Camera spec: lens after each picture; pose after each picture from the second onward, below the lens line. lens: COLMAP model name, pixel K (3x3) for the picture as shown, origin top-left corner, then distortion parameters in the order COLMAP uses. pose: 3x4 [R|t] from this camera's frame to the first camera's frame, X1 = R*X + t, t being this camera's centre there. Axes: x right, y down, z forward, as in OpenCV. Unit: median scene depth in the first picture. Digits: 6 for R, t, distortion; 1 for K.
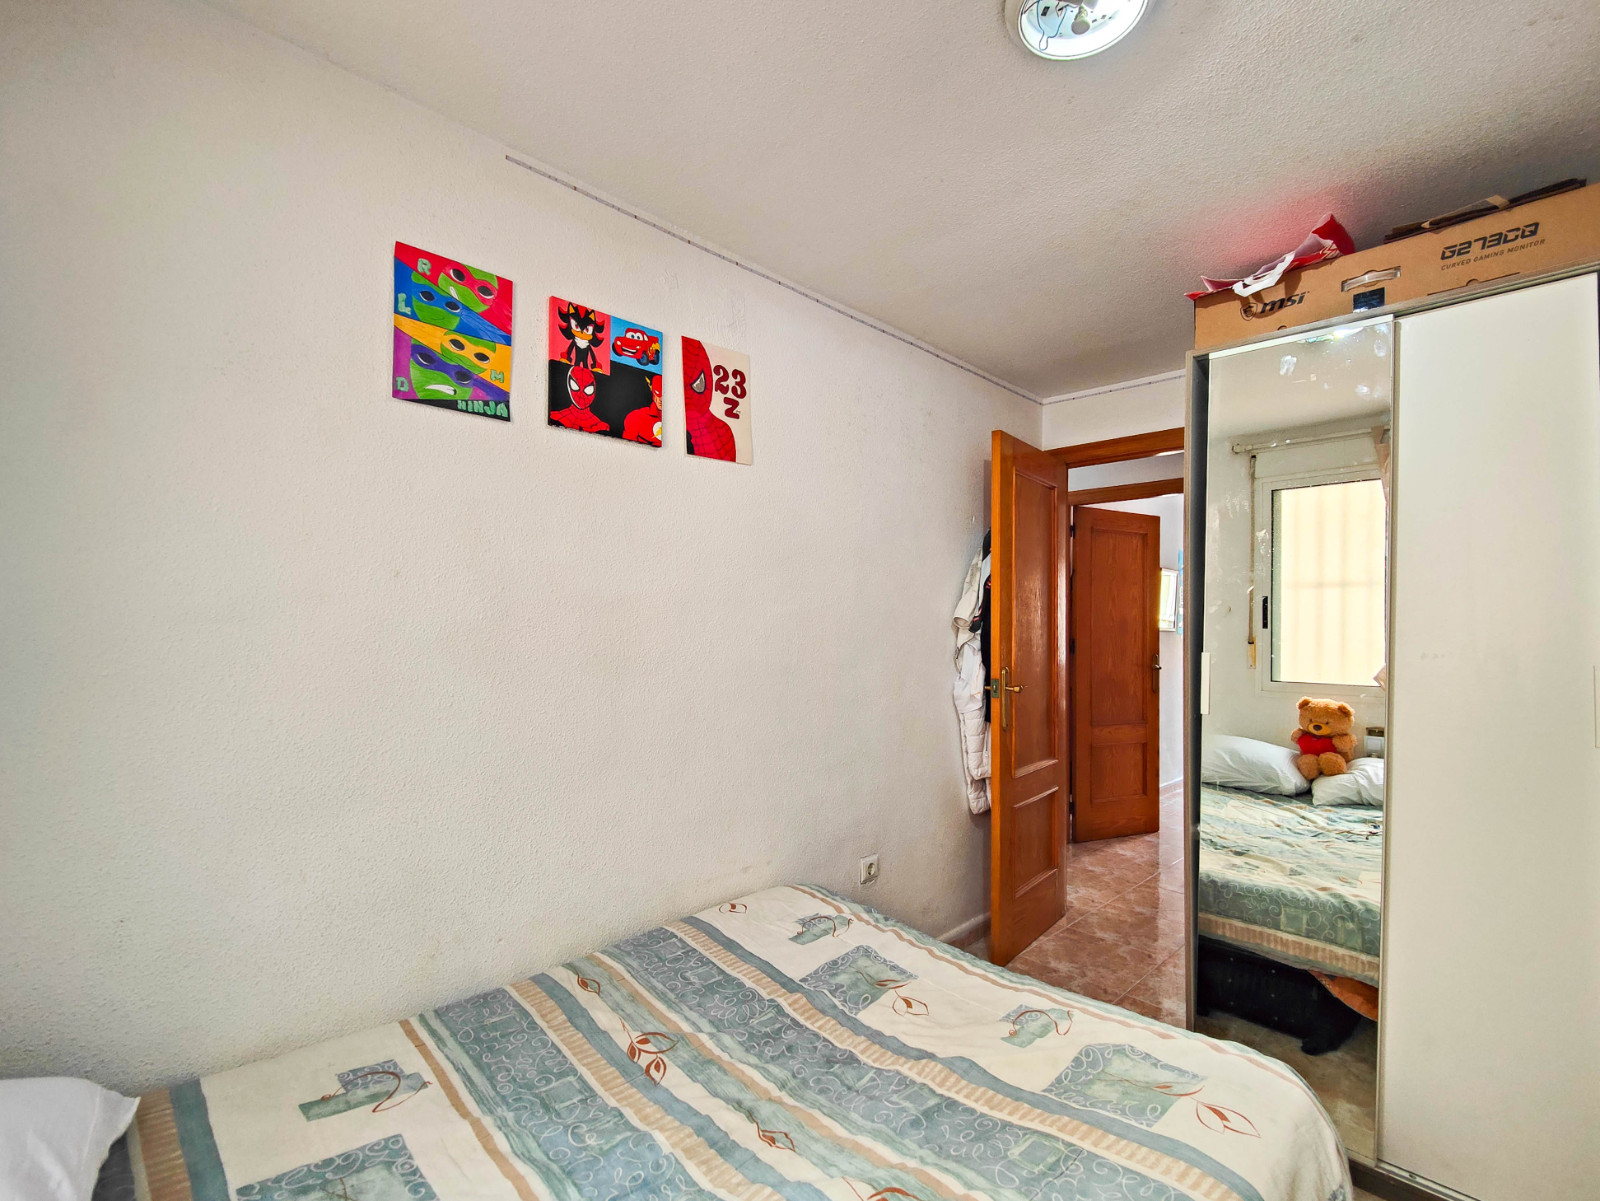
lens RADIAL K [[731.4, 0, 800.0], [0, 731.4, 600.5], [0, 0, 1]] dist [0.019455, -0.019329]
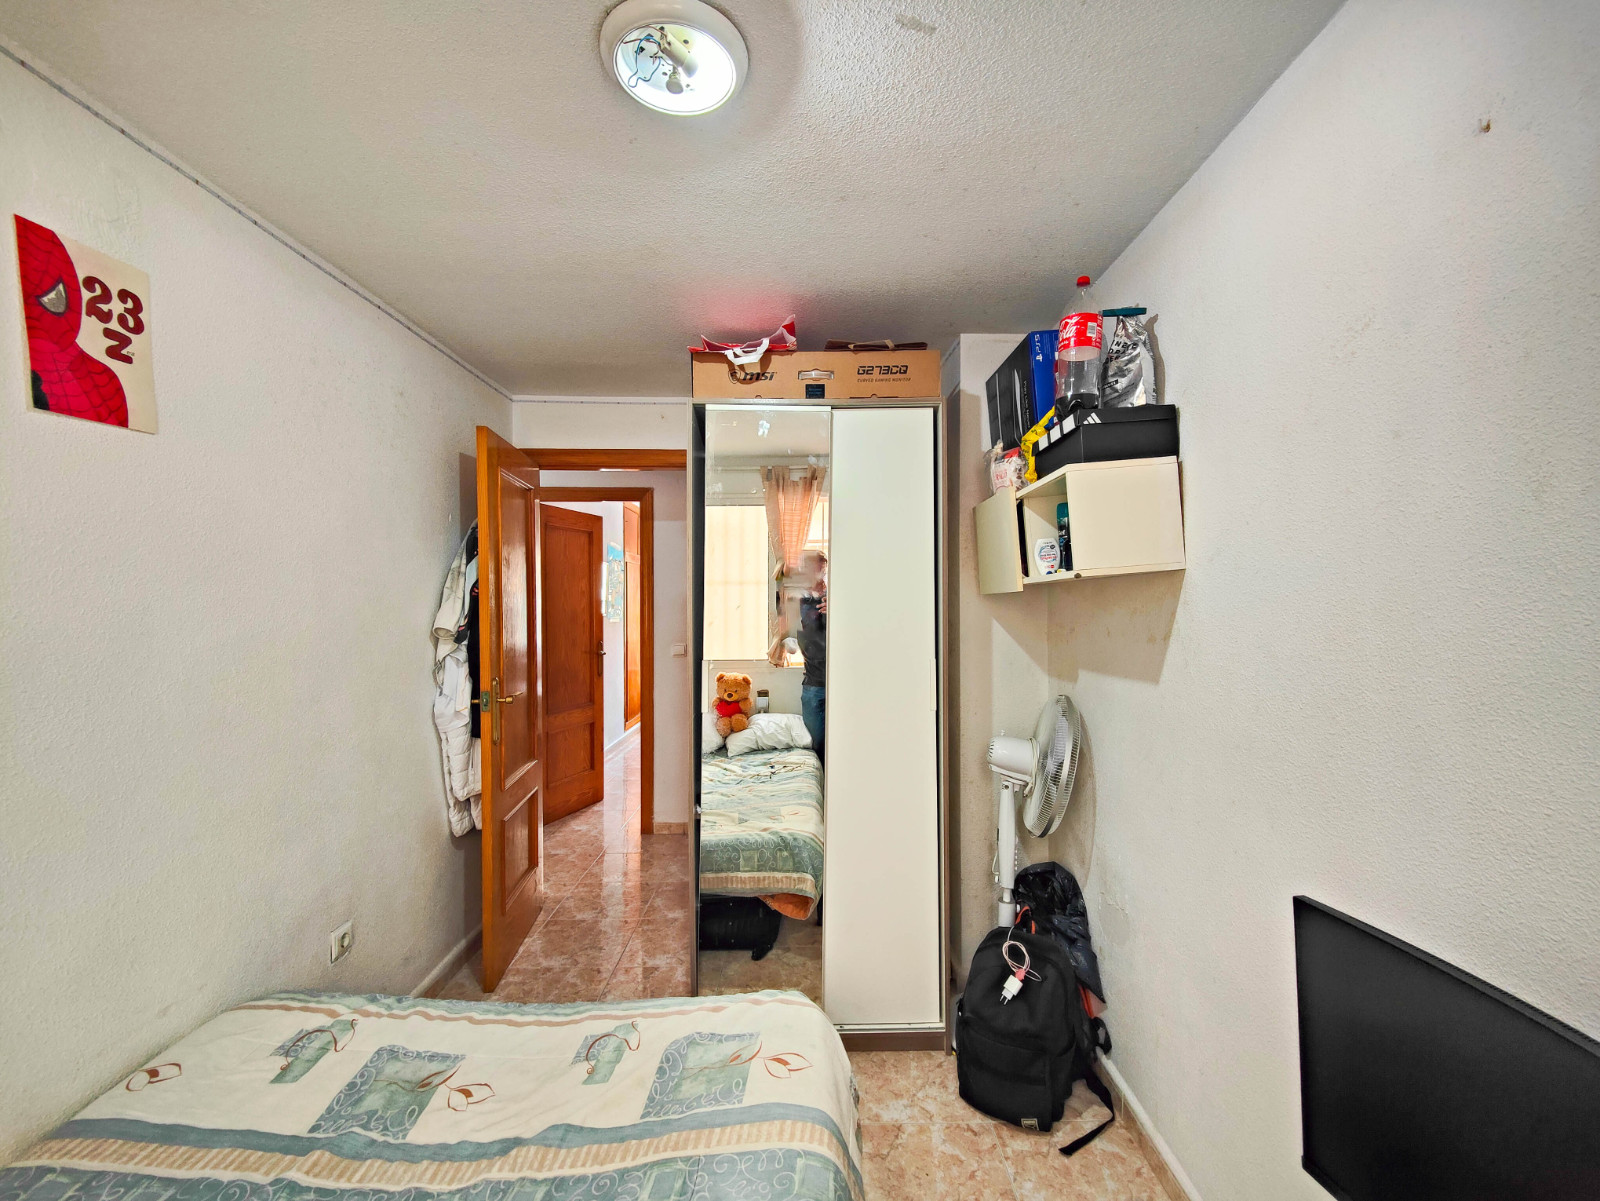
lens RADIAL K [[695.6, 0, 824.7], [0, 695.6, 604.2], [0, 0, 1]] dist [0.018384, -0.018285]
pose [[0.691376, -0.016706, 0.722302, -0.109796], [-0.009172, 0.999449, 0.031895, -0.052839], [-0.722437, -0.028677, 0.690842, 0.086082]]
